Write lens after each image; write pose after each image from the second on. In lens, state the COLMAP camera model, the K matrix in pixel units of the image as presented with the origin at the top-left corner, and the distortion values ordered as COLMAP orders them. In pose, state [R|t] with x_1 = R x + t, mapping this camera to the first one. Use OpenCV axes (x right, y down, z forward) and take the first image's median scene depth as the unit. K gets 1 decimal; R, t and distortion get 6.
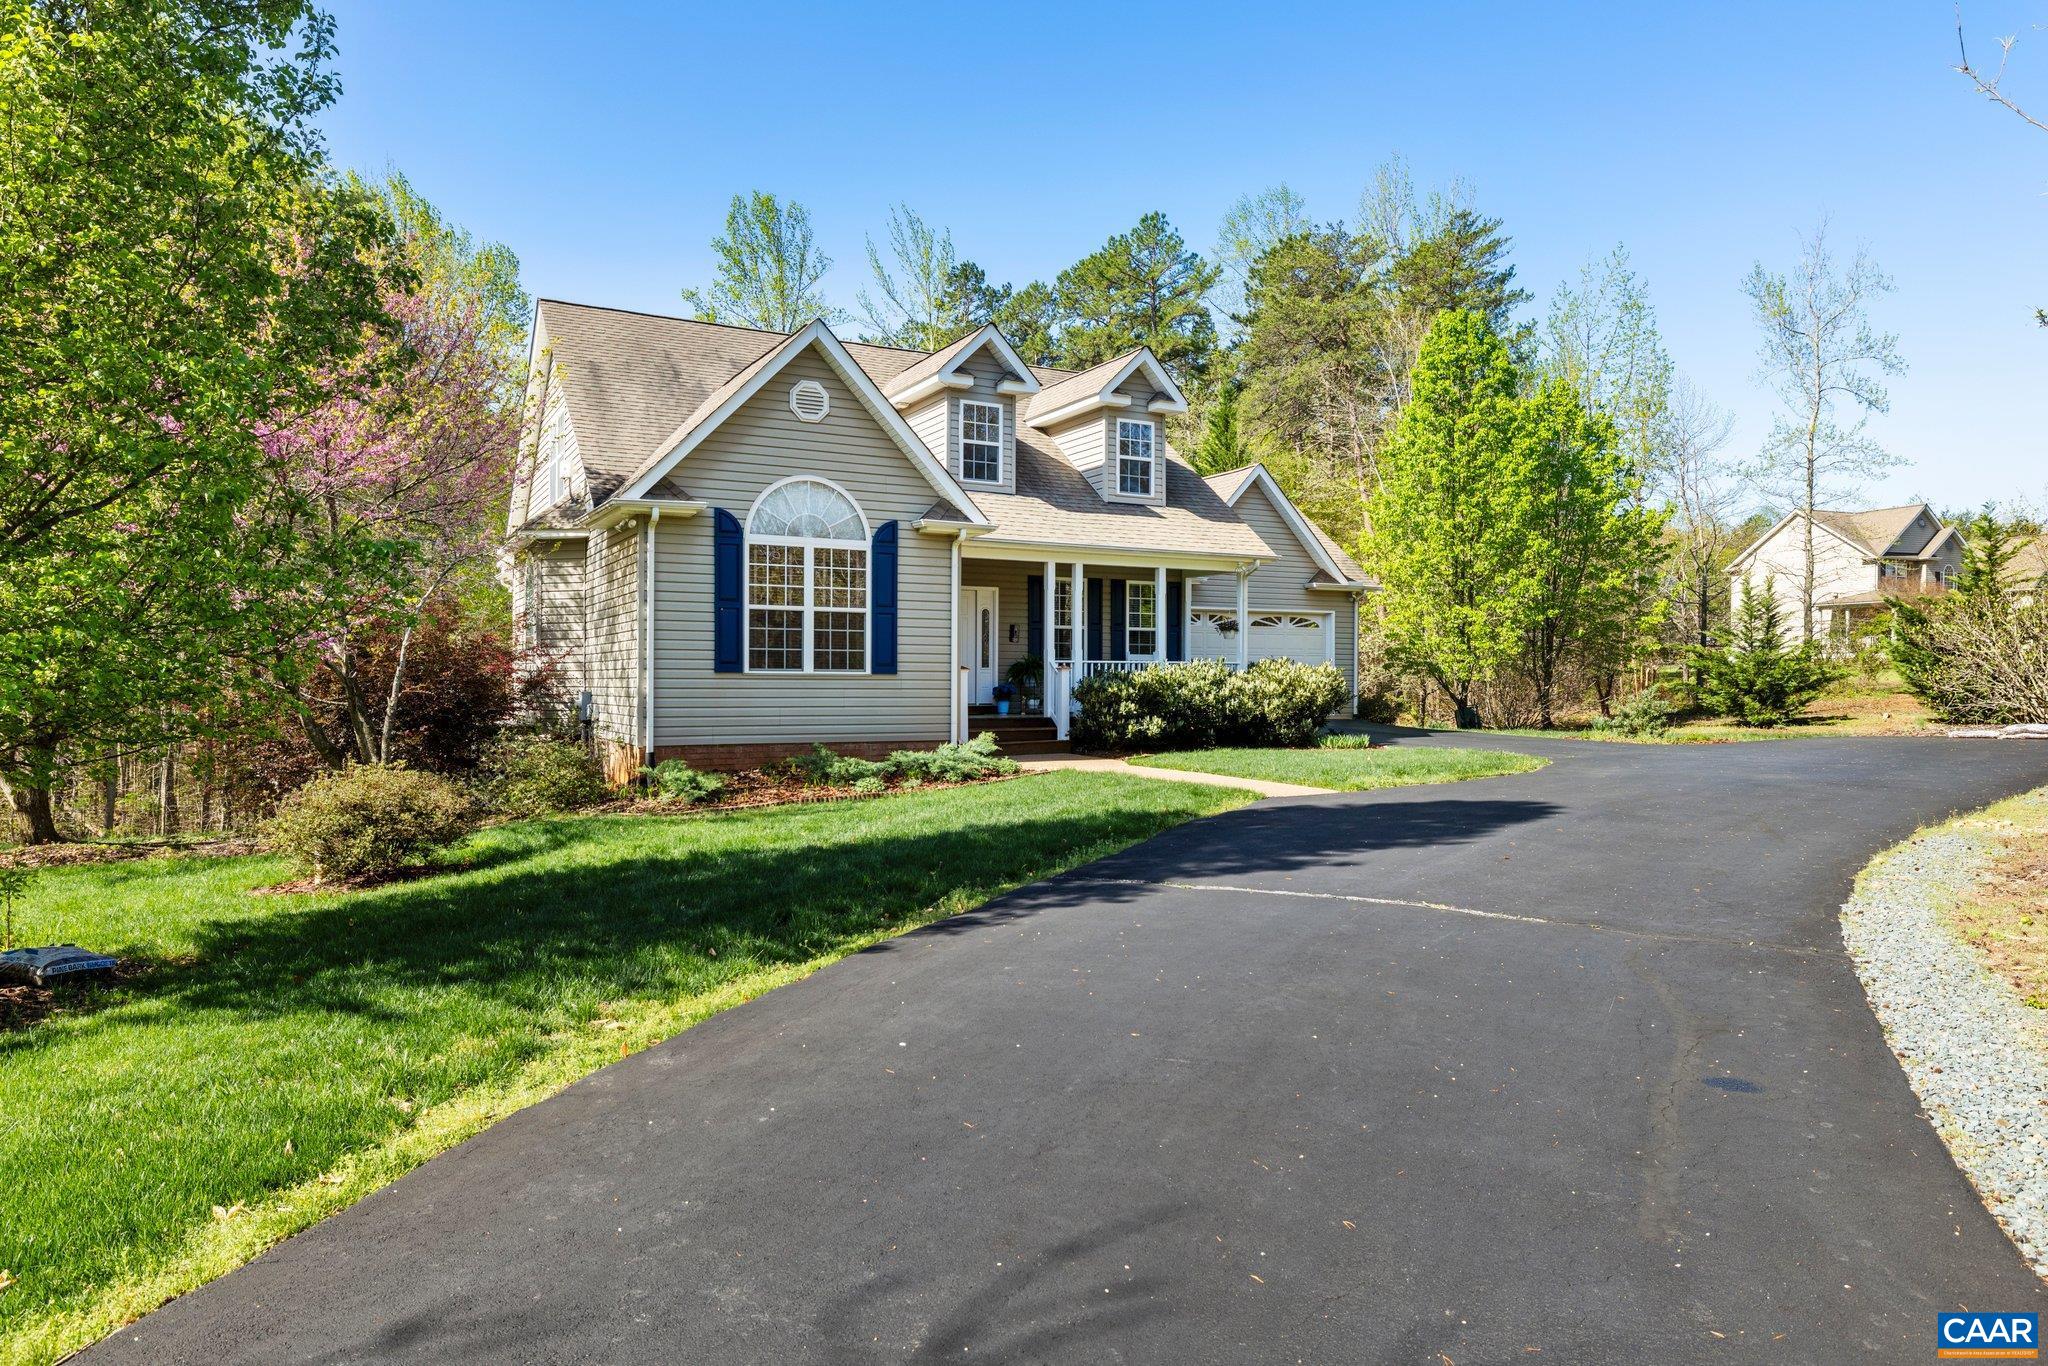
lens RADIAL K [[1264.0, 0, 1026.2], [0, 1264.0, 686.0], [0, 0, 1]] dist [-0.007224, 0.000041]
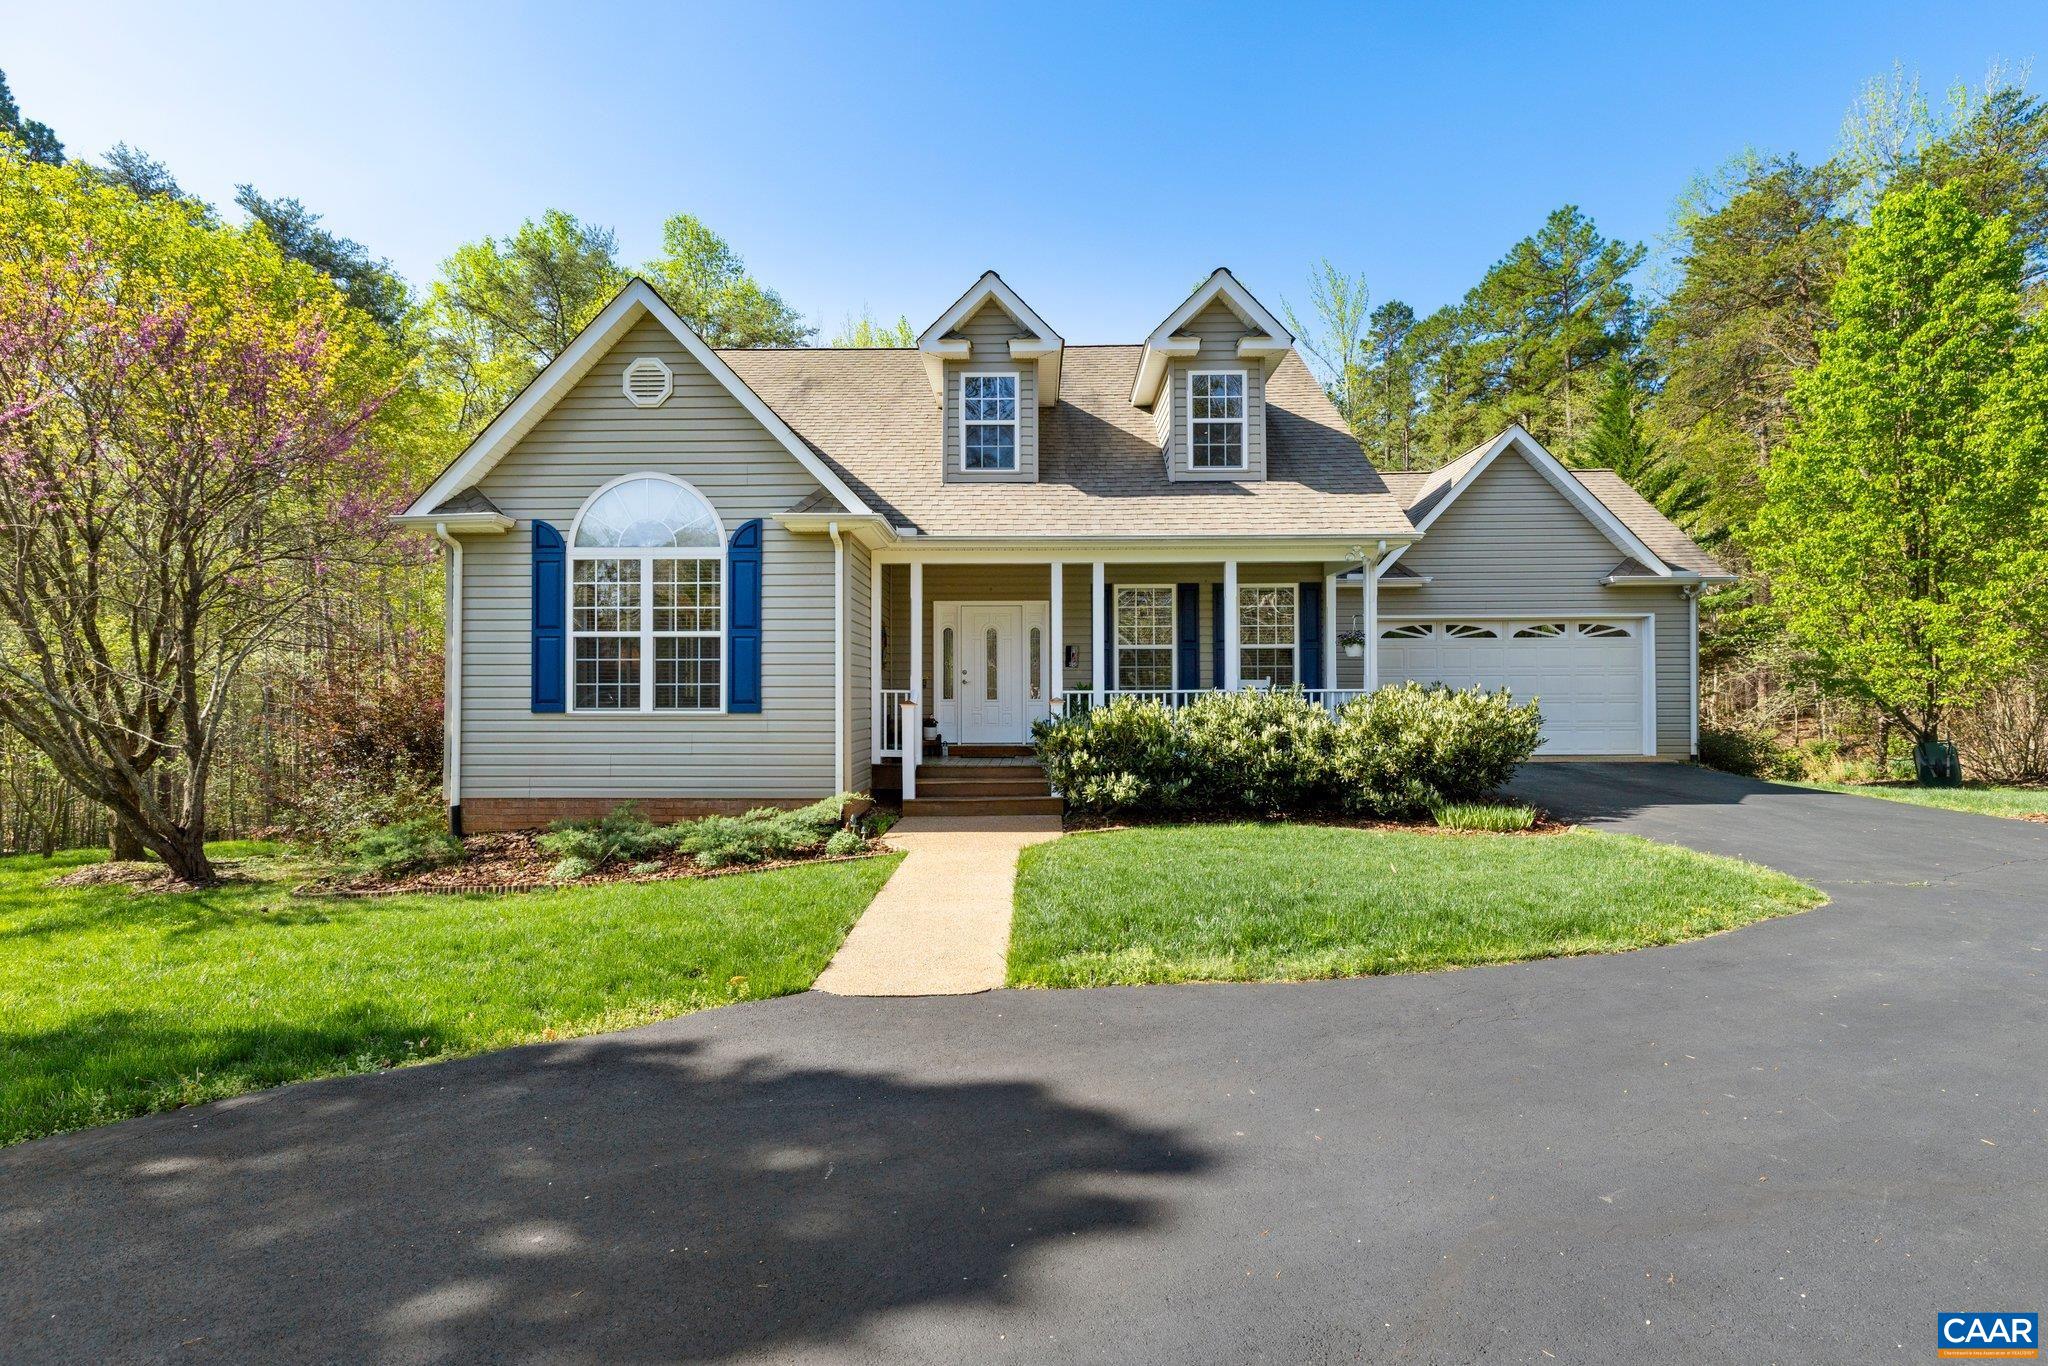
lens RADIAL K [[985.4, 0, 1022.4], [0, 985.4, 681.1], [0, 0, 1]] dist [0.001889, -0.001439]
pose [[0.872322, -0.011566, -0.488796, 0.318109], [0.002717, 0.999819, -0.018810, -0.016208], [0.488925, 0.015080, 0.872196, 0.506928]]
